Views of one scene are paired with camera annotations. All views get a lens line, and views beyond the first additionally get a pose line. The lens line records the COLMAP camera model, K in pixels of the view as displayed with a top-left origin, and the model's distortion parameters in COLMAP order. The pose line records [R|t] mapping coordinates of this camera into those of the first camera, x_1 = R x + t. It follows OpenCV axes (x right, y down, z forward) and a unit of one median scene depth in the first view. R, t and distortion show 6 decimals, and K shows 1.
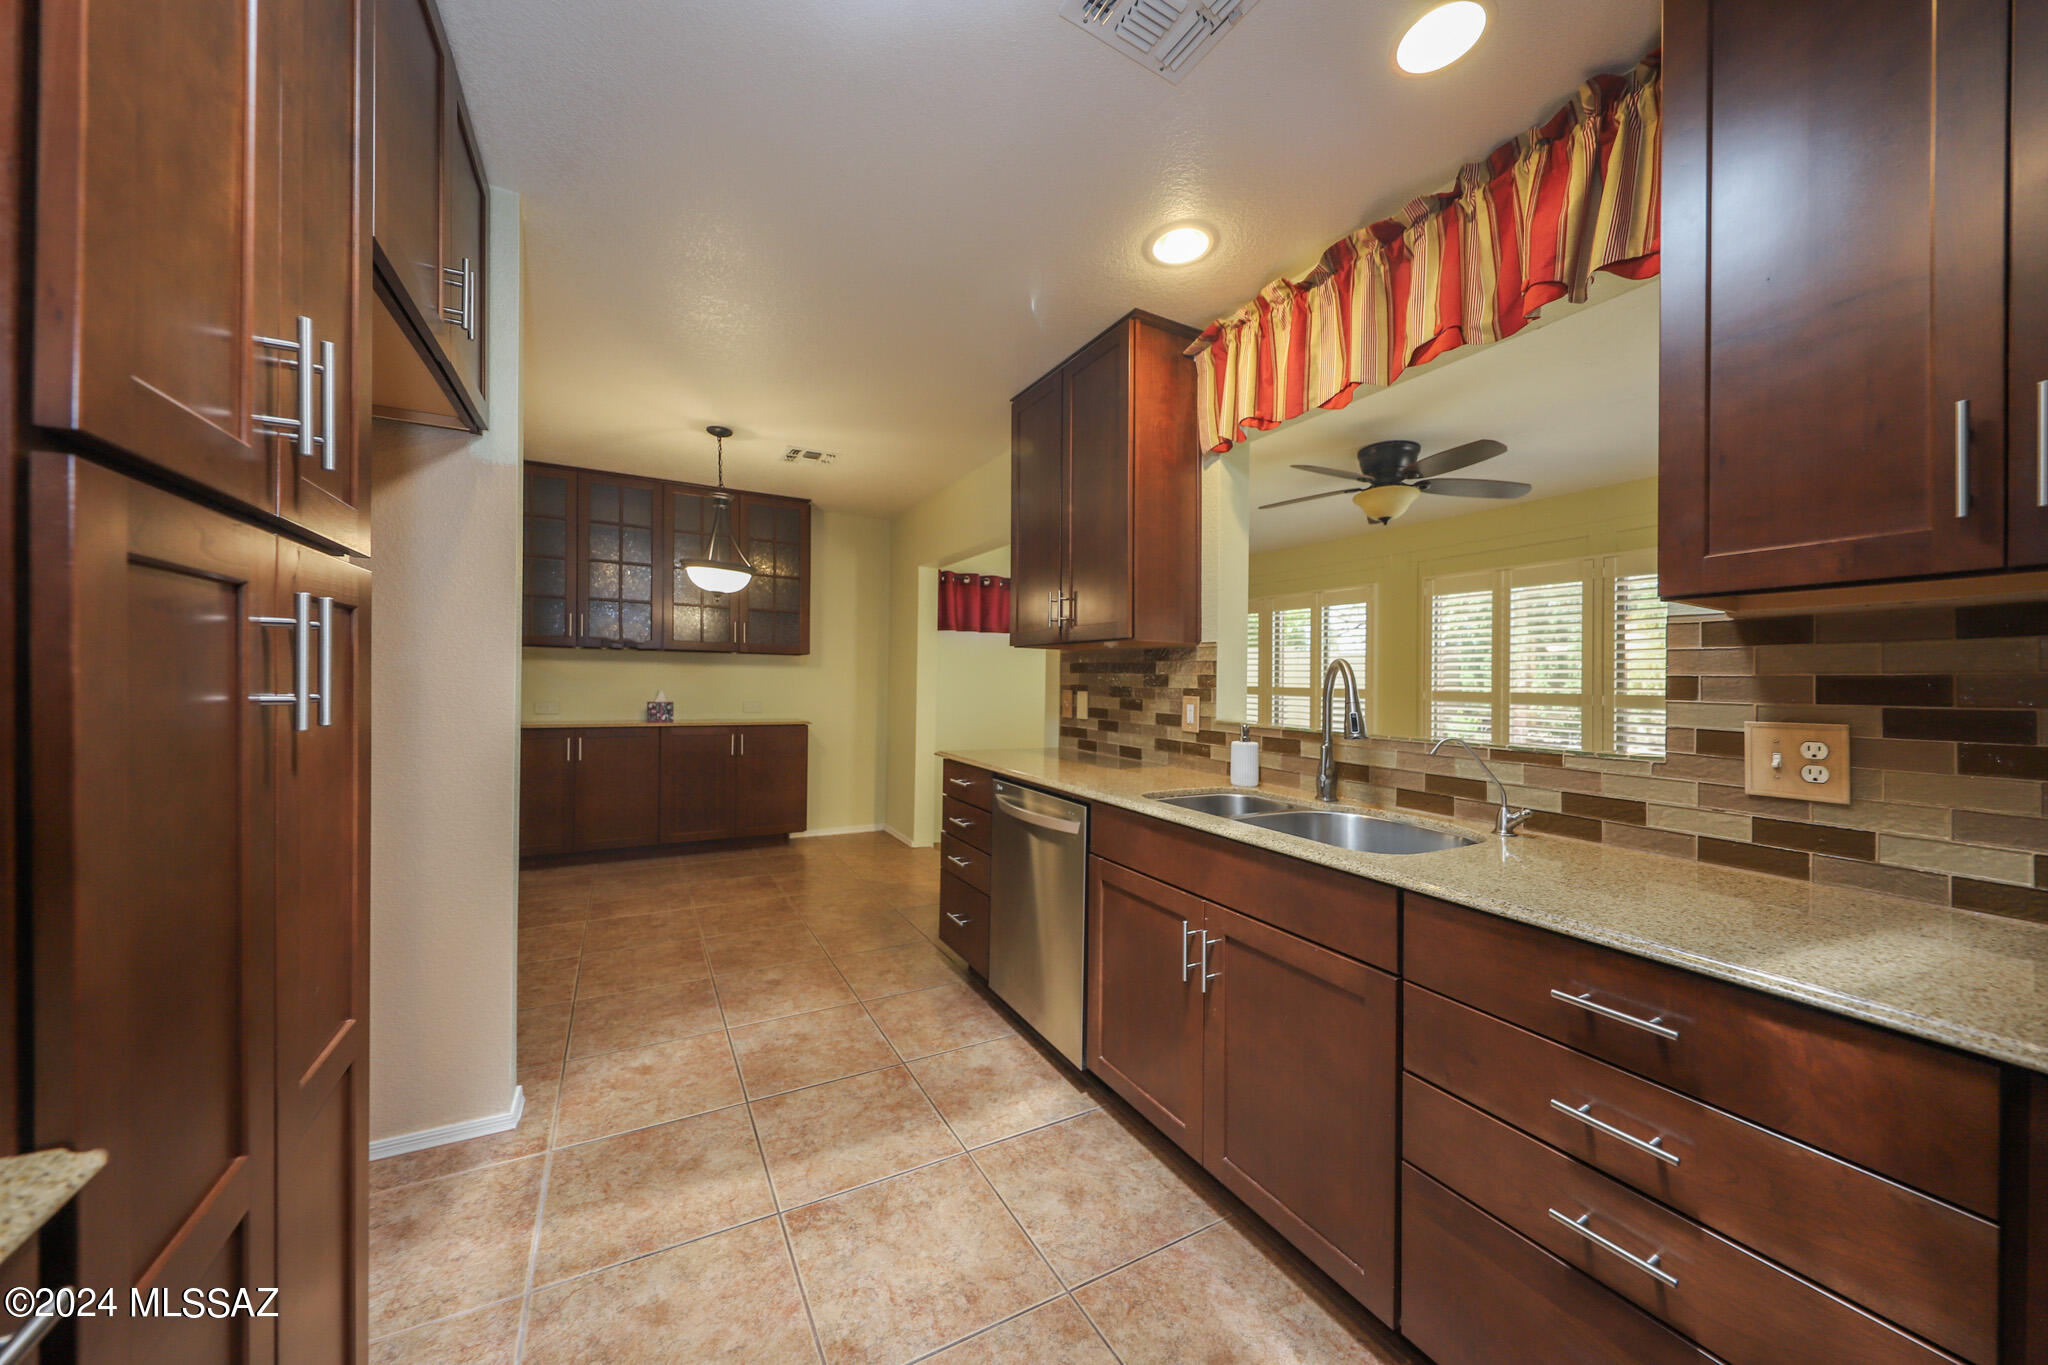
lens RADIAL K [[721.7, 0, 1011.7], [0, 721.7, 683.2], [0, 0, 1]] dist [0.078079, -0.000136]
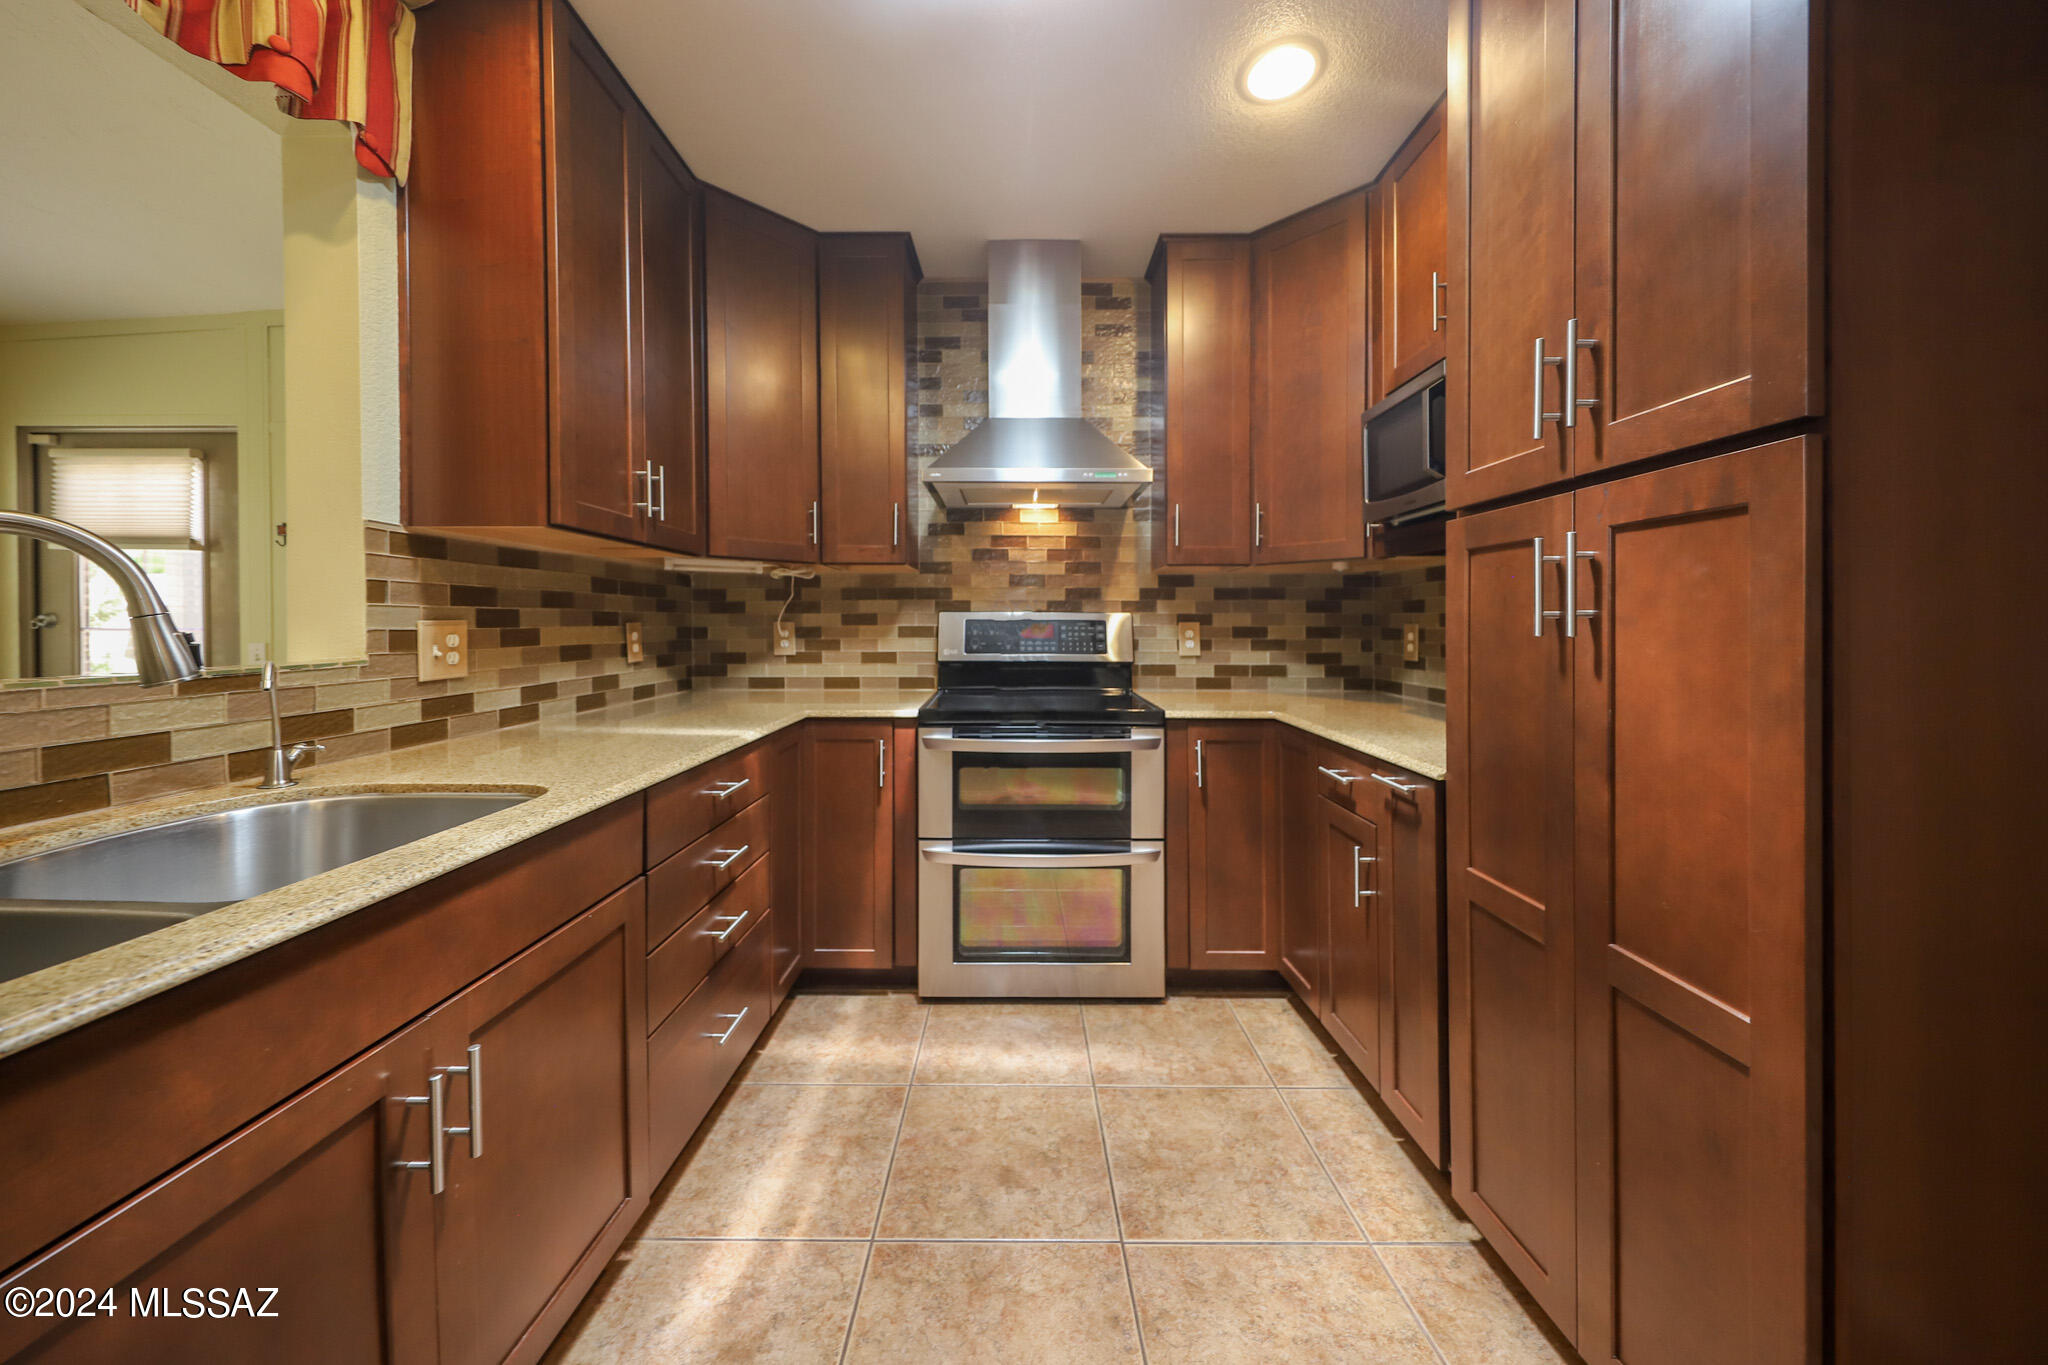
lens RADIAL K [[691.1, 0, 1027.9], [0, 691.1, 615.7], [0, 0, 1]] dist [-0.000409, -0.000069]
pose [[-0.878941, -0.003188, 0.476919, -0.200040], [-0.000694, 0.999985, 0.005407, 0.018435], [-0.476929, 0.004421, -0.878930, 0.779016]]
